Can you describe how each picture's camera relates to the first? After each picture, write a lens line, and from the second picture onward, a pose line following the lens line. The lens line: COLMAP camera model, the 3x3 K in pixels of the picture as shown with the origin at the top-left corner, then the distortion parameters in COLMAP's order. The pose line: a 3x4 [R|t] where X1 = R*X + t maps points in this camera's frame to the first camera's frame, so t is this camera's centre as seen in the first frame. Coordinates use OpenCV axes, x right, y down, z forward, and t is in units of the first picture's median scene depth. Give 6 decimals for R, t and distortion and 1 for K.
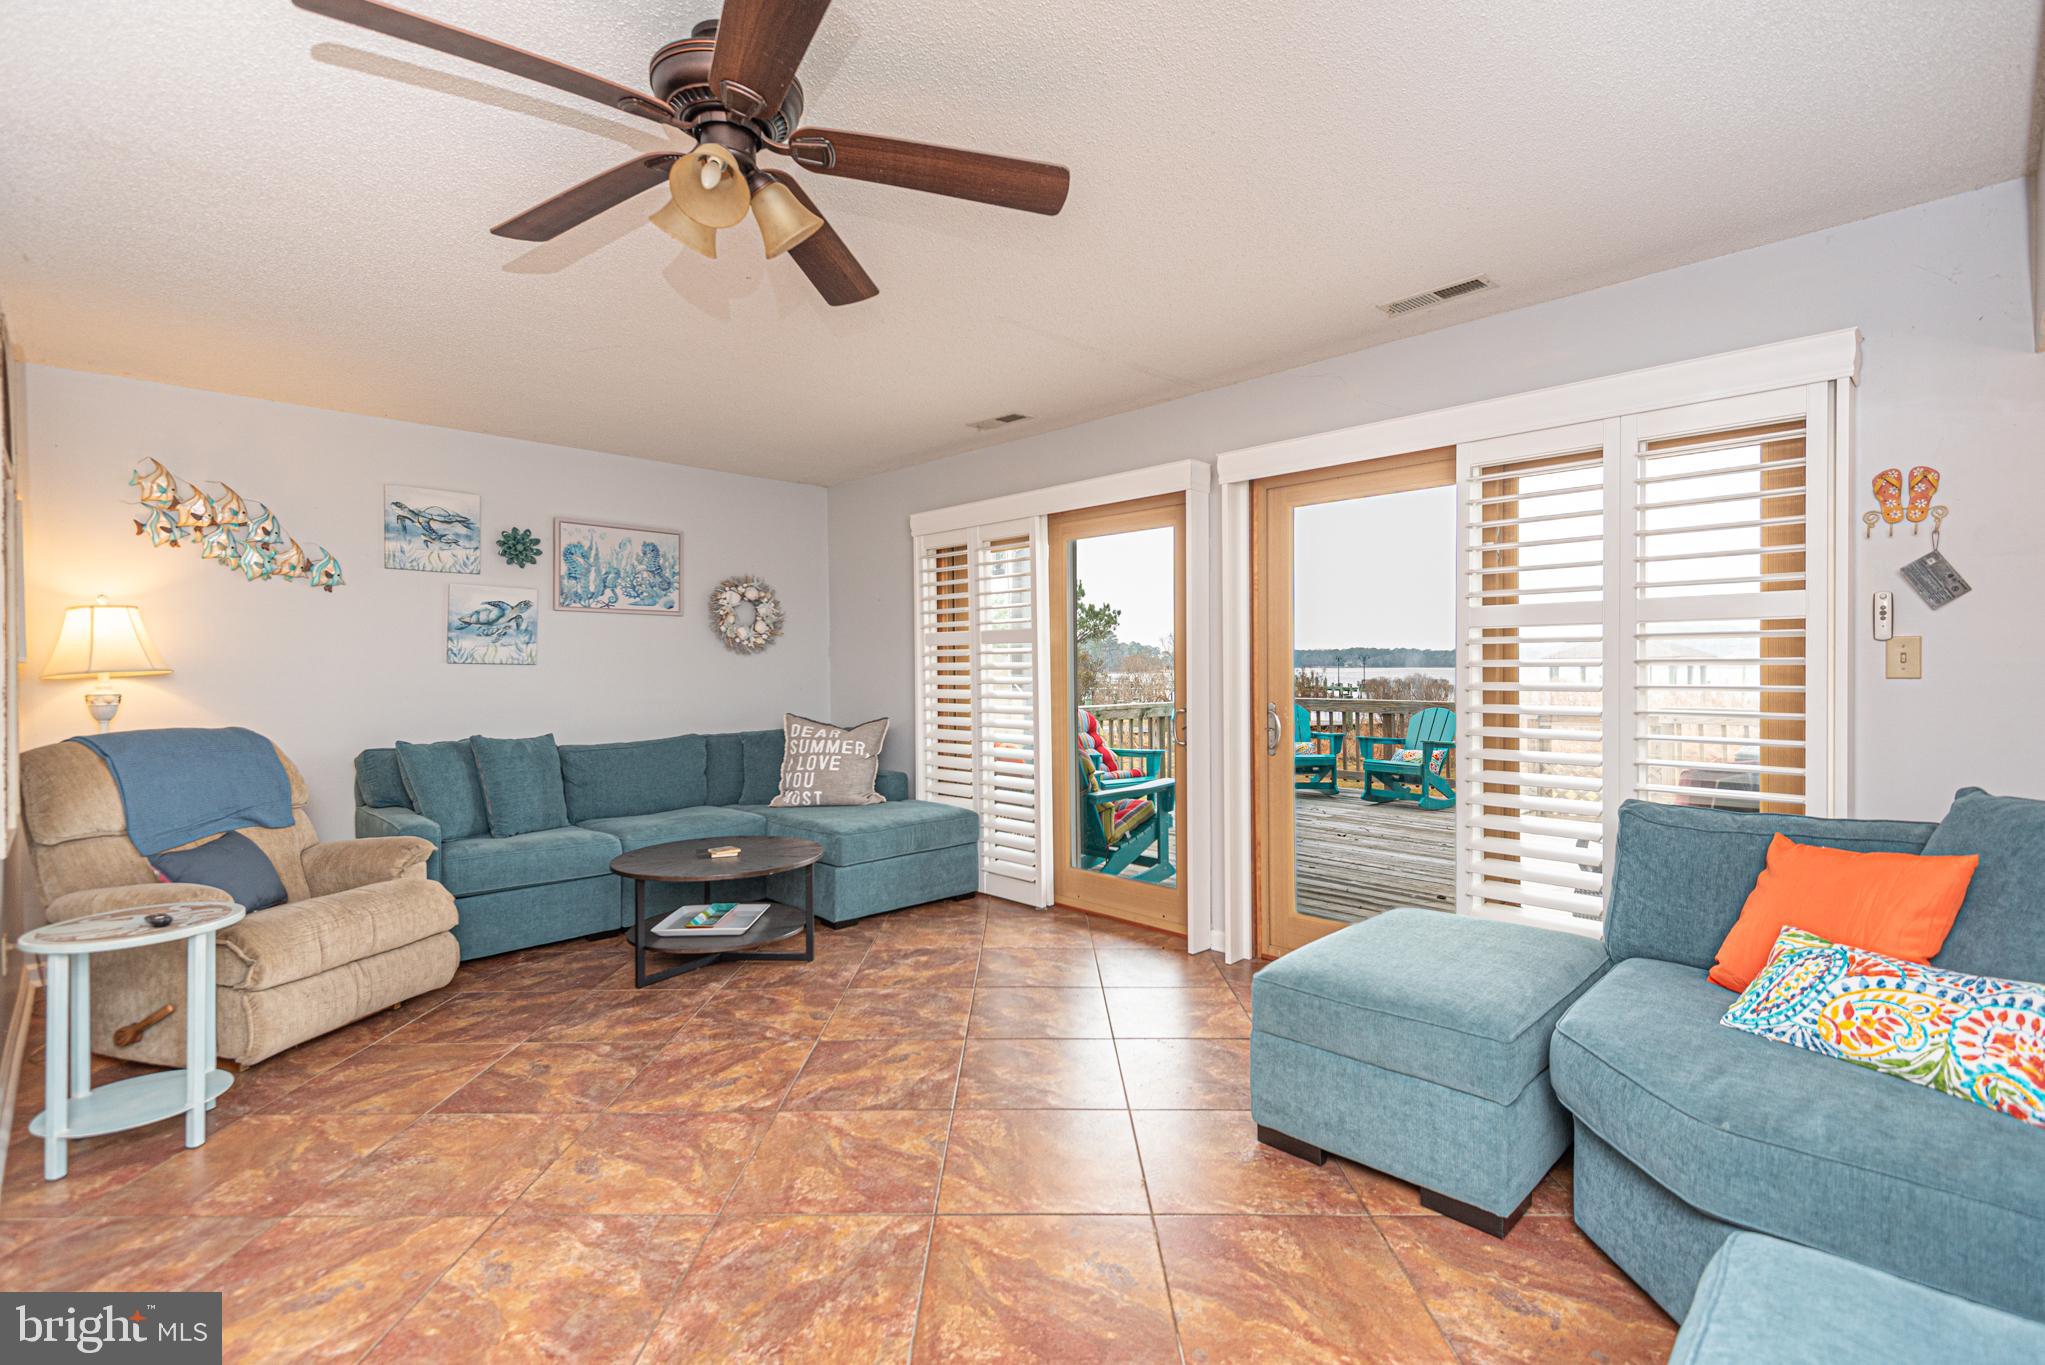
lens RADIAL K [[936.0, 0, 1020.8], [0, 936.0, 658.8], [0, 0, 1]] dist [0.028960, -0.013224]
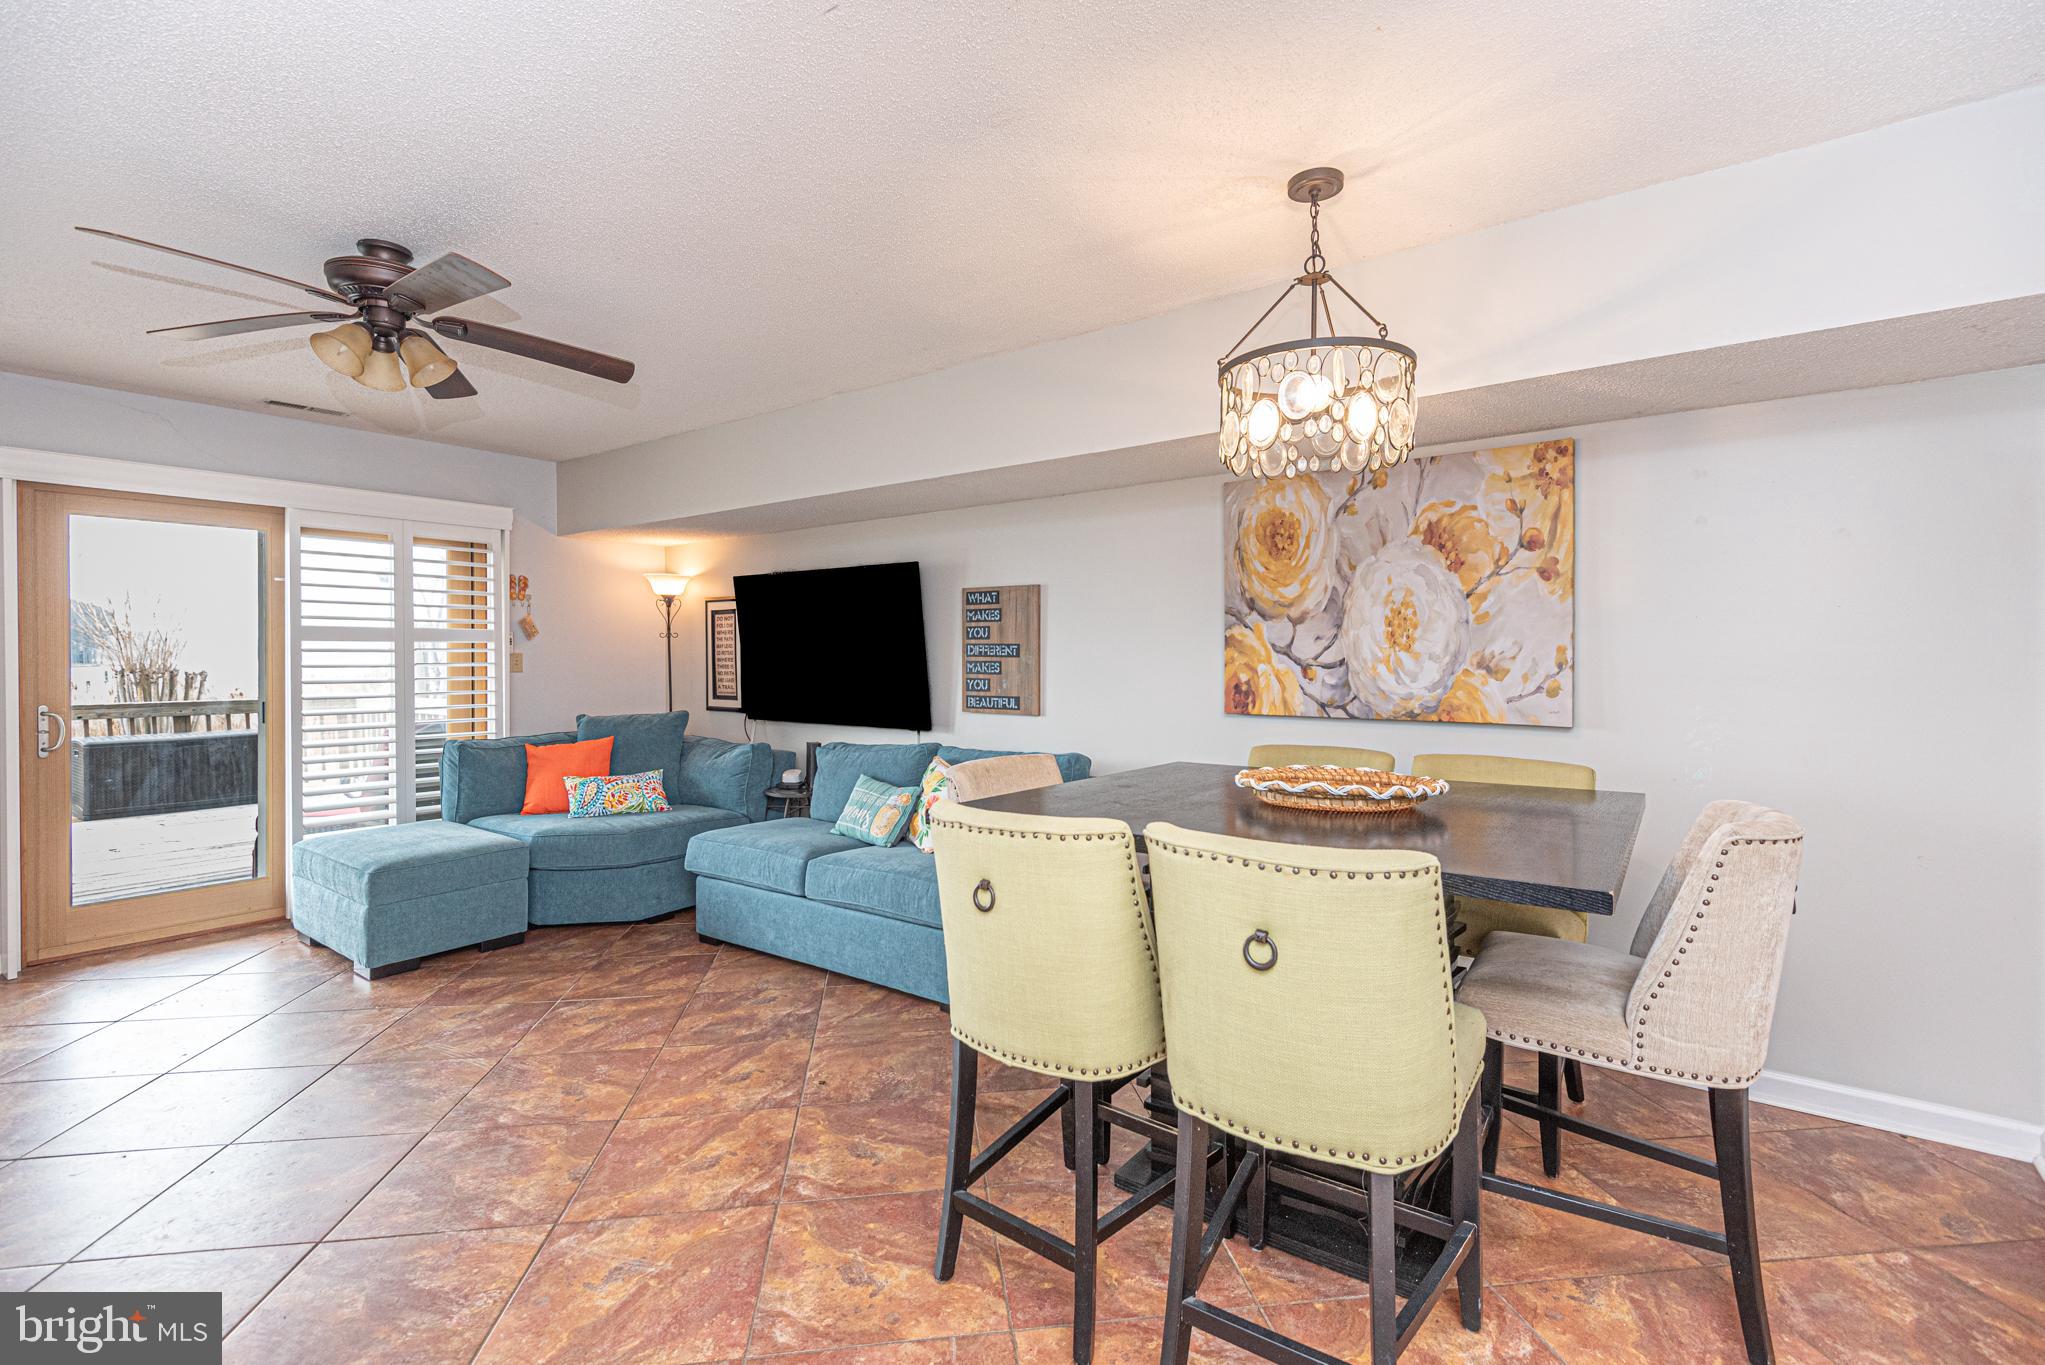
lens RADIAL K [[936.0, 0, 1016.8], [0, 936.0, 660.5], [0, 0, 1]] dist [0.028960, -0.013224]
pose [[-0.141114, -0.000215, 0.989993, -1.101602], [-0.004242, 0.999991, -0.000388, -0.008680], [-0.989984, -0.004254, -0.141113, 0.140857]]
